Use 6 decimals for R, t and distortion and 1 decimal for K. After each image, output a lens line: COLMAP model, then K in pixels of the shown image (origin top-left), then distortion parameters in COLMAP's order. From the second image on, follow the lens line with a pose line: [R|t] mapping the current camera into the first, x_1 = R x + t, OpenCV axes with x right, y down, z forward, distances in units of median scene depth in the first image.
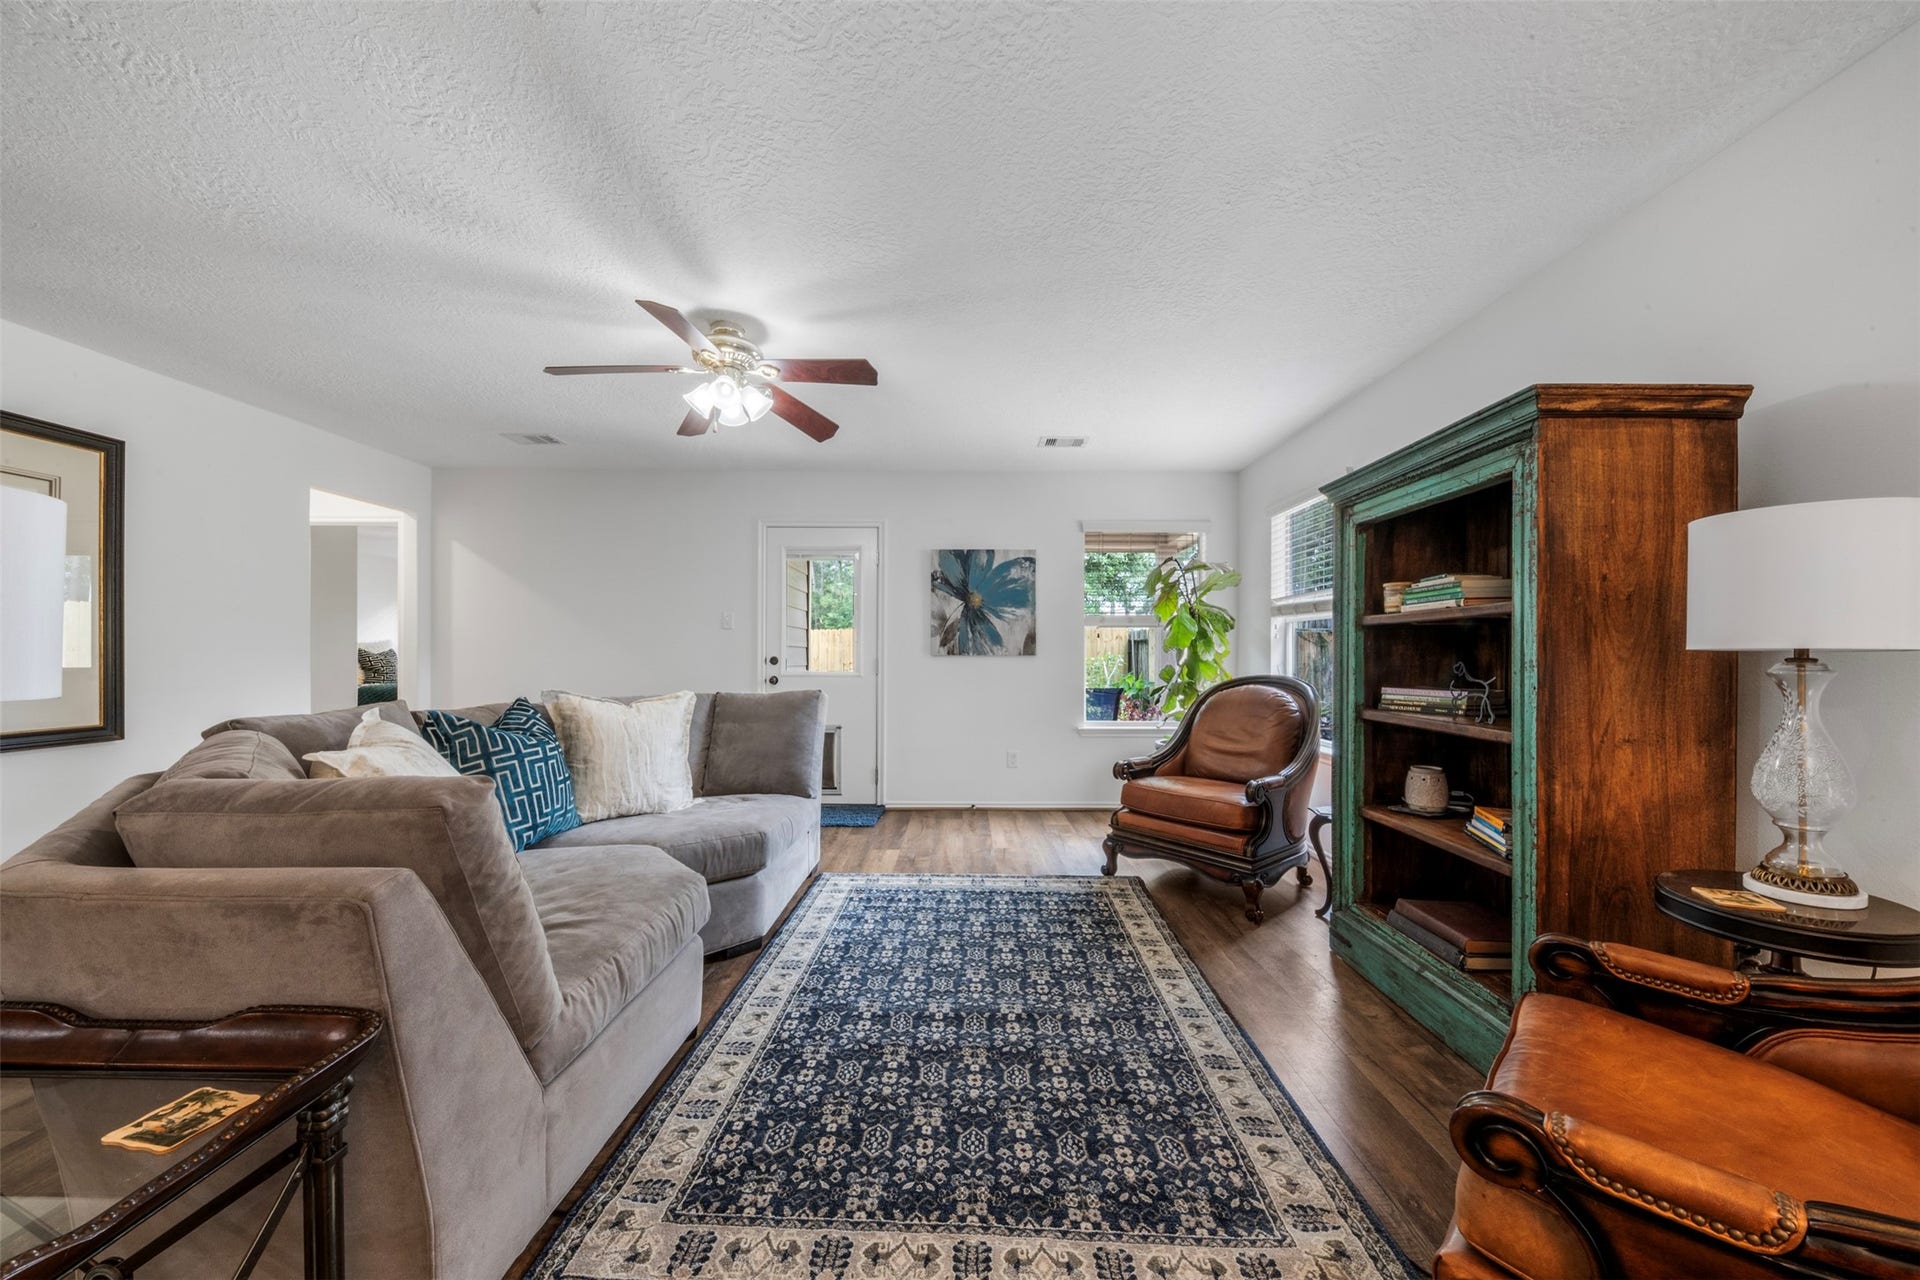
lens RADIAL K [[682.3, 0, 961.2], [0, 682.3, 657.0], [0, 0, 1]] dist [0.002593, -0.000405]
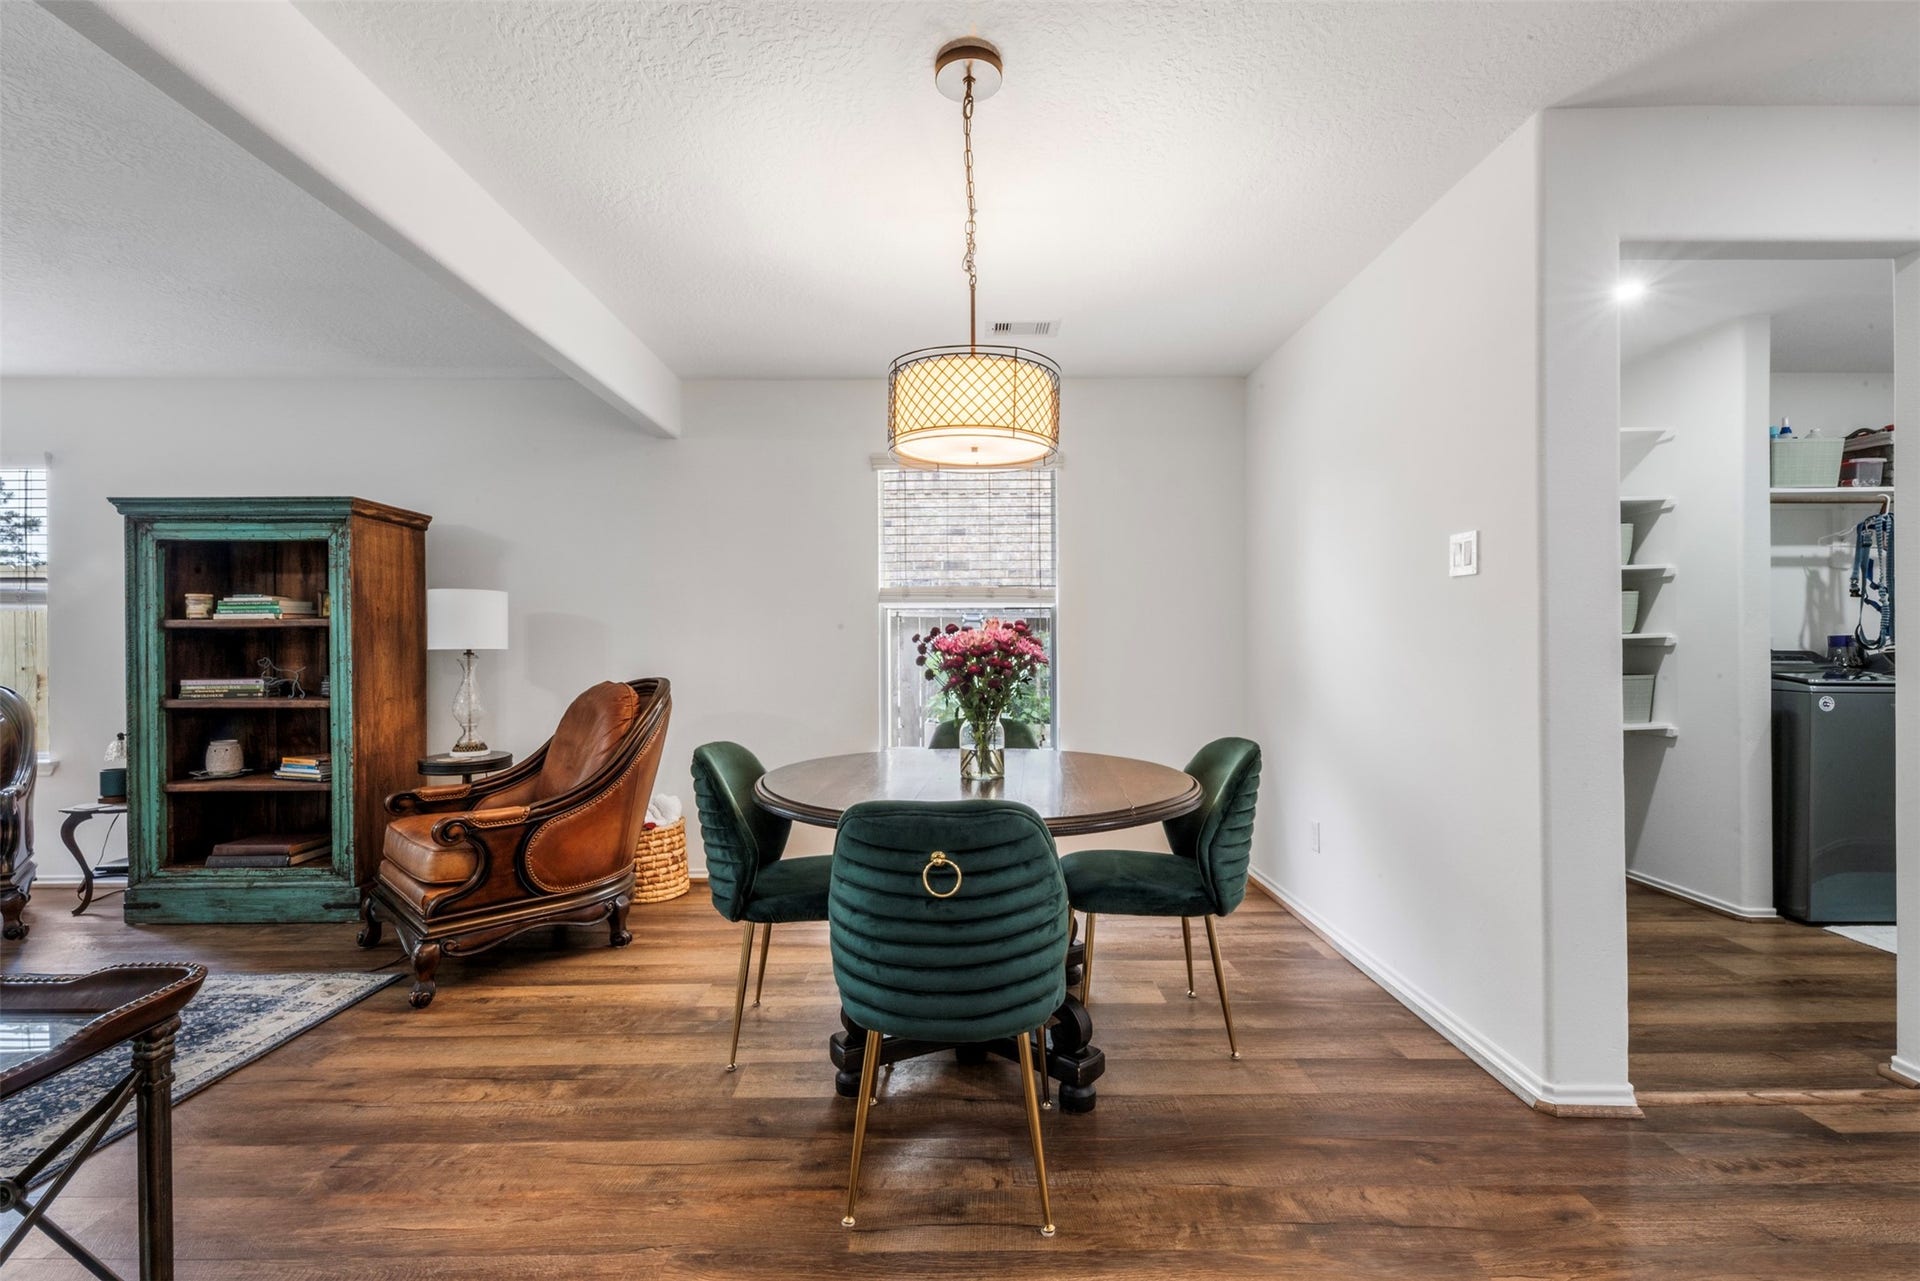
lens RADIAL K [[813.1, 0, 974.5], [0, 813.1, 653.9], [0, 0, 1]] dist [0.003364, -0.000569]
pose [[-0.036147, -0.013943, 0.999249, -0.965069], [0.005900, 0.999882, 0.014165, -0.014693], [-0.999329, 0.006407, -0.036061, -0.374669]]
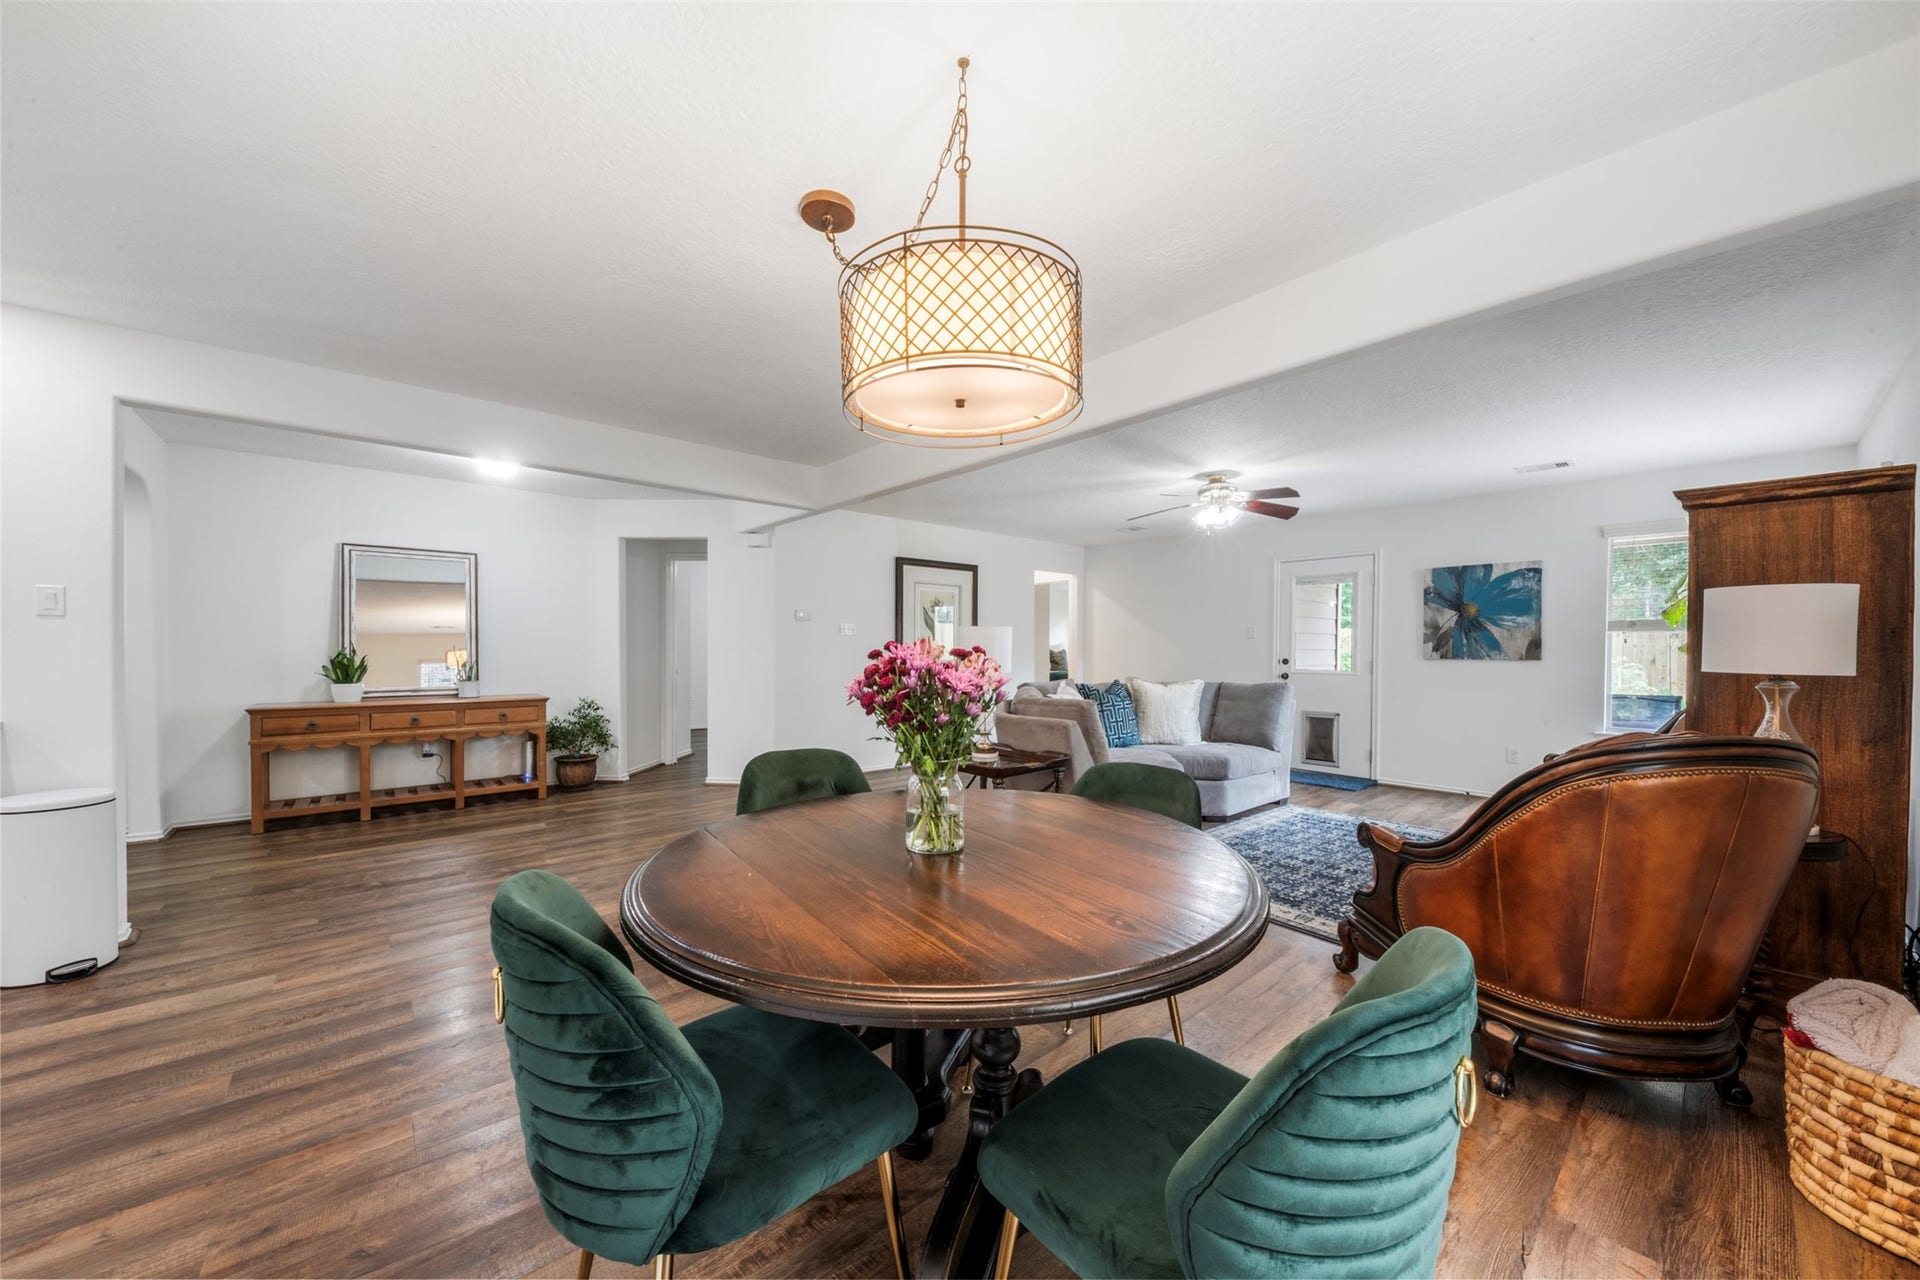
lens RADIAL K [[682.3, 0, 960.5], [0, 682.3, 649.9], [0, 0, 1]] dist [0.002593, -0.000405]
pose [[0.667121, 0.002373, -0.744945, 0.673353], [-0.003688, 0.999993, -0.000117, -0.033715], [0.744940, 0.002826, 0.667126, -0.850358]]
